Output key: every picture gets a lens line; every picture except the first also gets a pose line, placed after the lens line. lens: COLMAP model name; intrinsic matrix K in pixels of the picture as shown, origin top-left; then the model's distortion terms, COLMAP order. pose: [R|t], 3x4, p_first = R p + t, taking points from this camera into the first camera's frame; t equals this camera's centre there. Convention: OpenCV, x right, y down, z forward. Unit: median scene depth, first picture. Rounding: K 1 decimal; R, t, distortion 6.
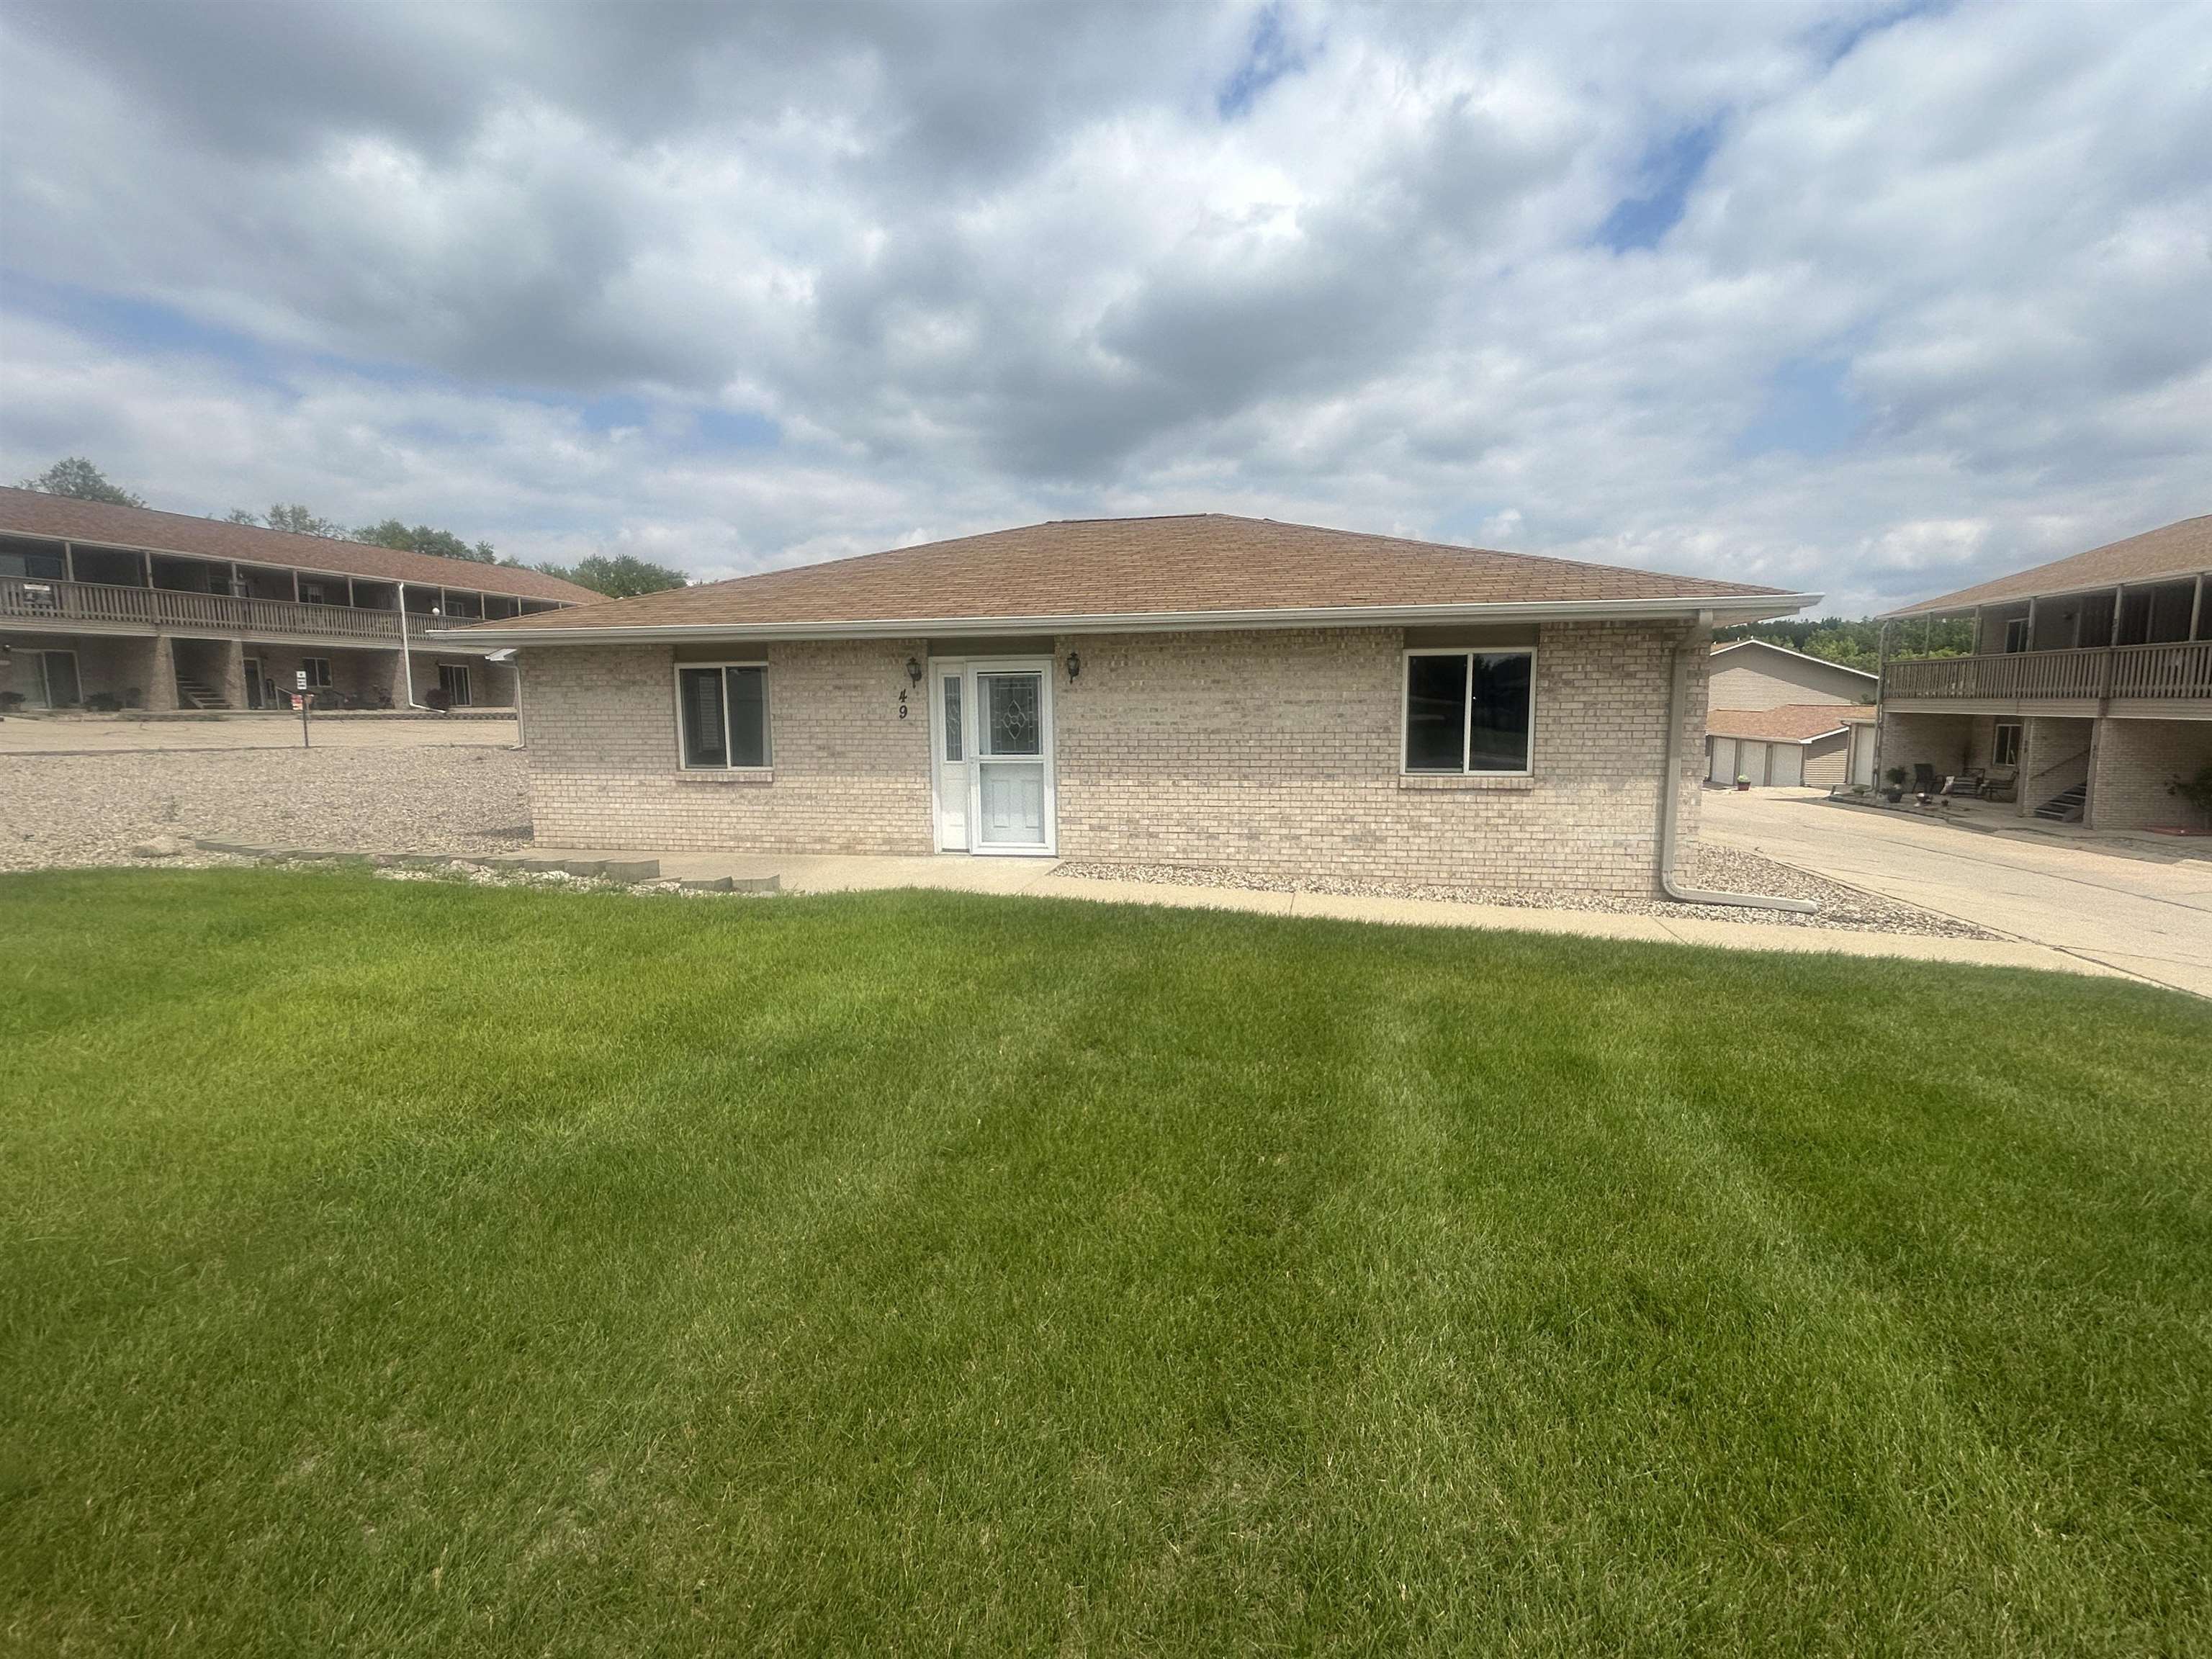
lens RADIAL K [[1031.2, 0, 1101.4], [0, 1031.2, 811.4], [0, 0, 1]] dist [-0.006890, 0.004688]
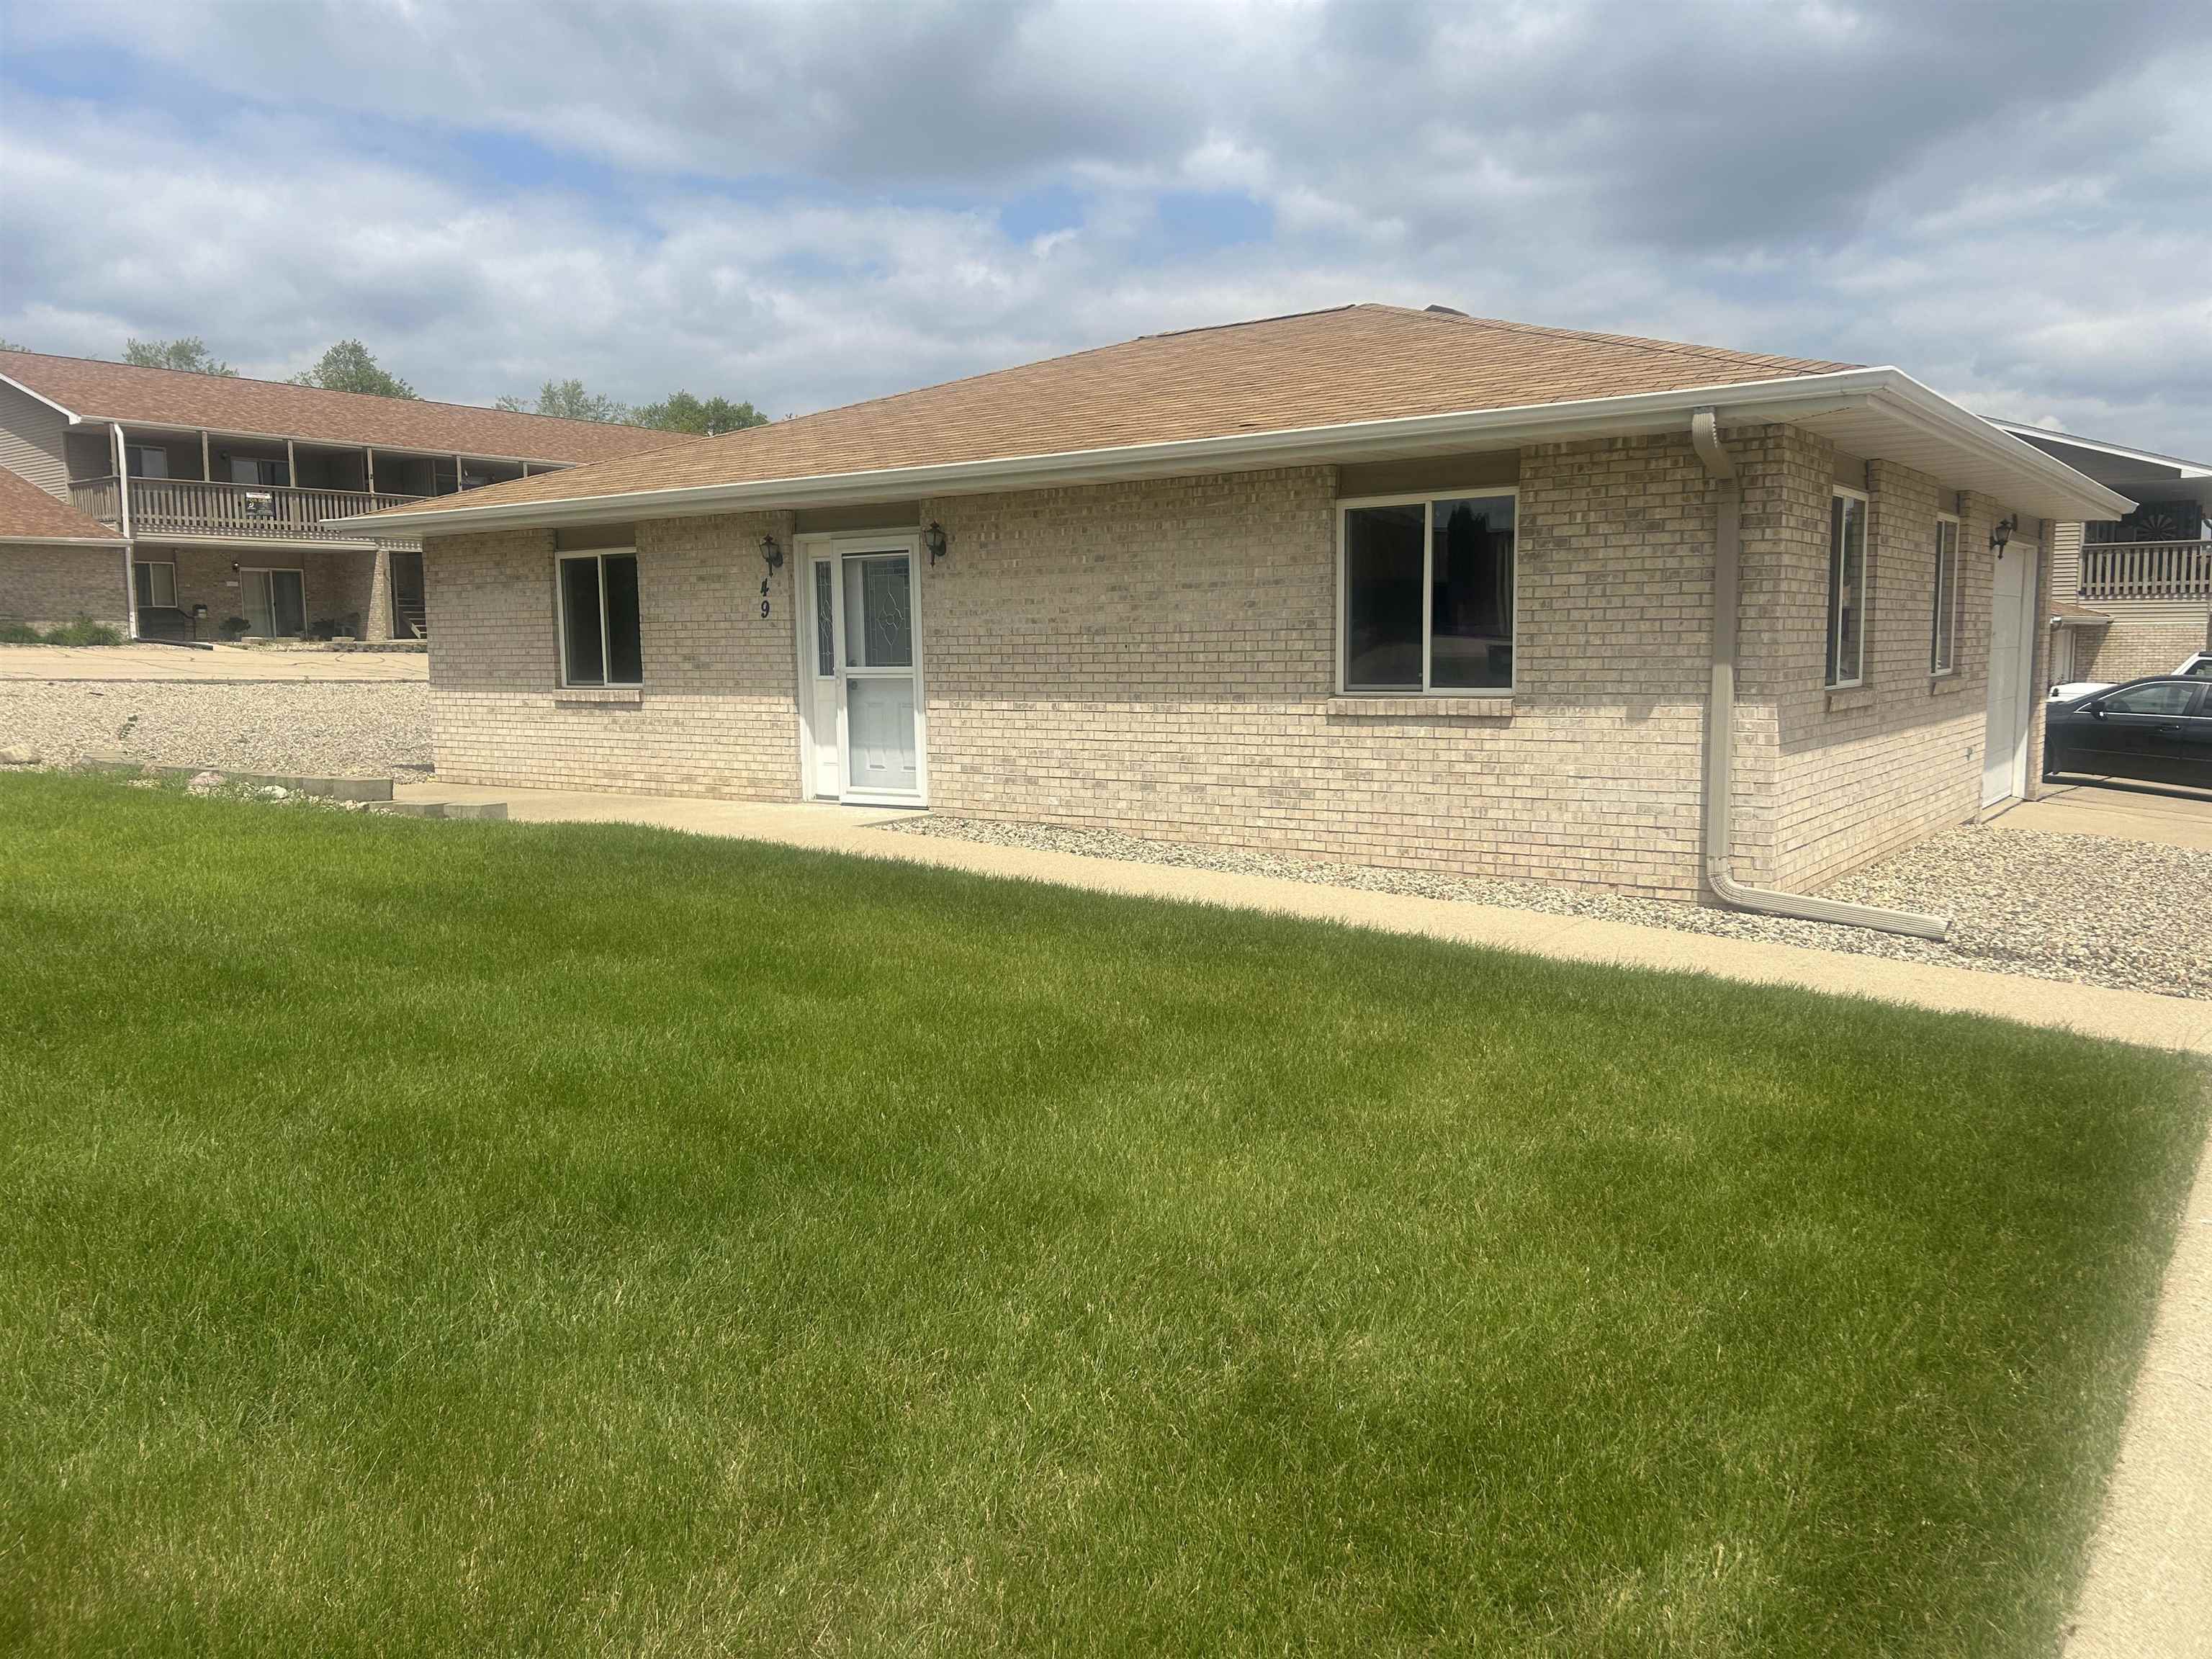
lens RADIAL K [[1664.9, 0, 1109.4], [0, 1664.9, 846.5], [0, 0, 1]] dist [0.032343, -0.021805]
pose [[0.916043, 0.045110, -0.398535, 0.531992], [-0.038060, 0.998948, 0.025588, 0.035374], [0.399270, -0.008272, 0.916796, -0.018230]]
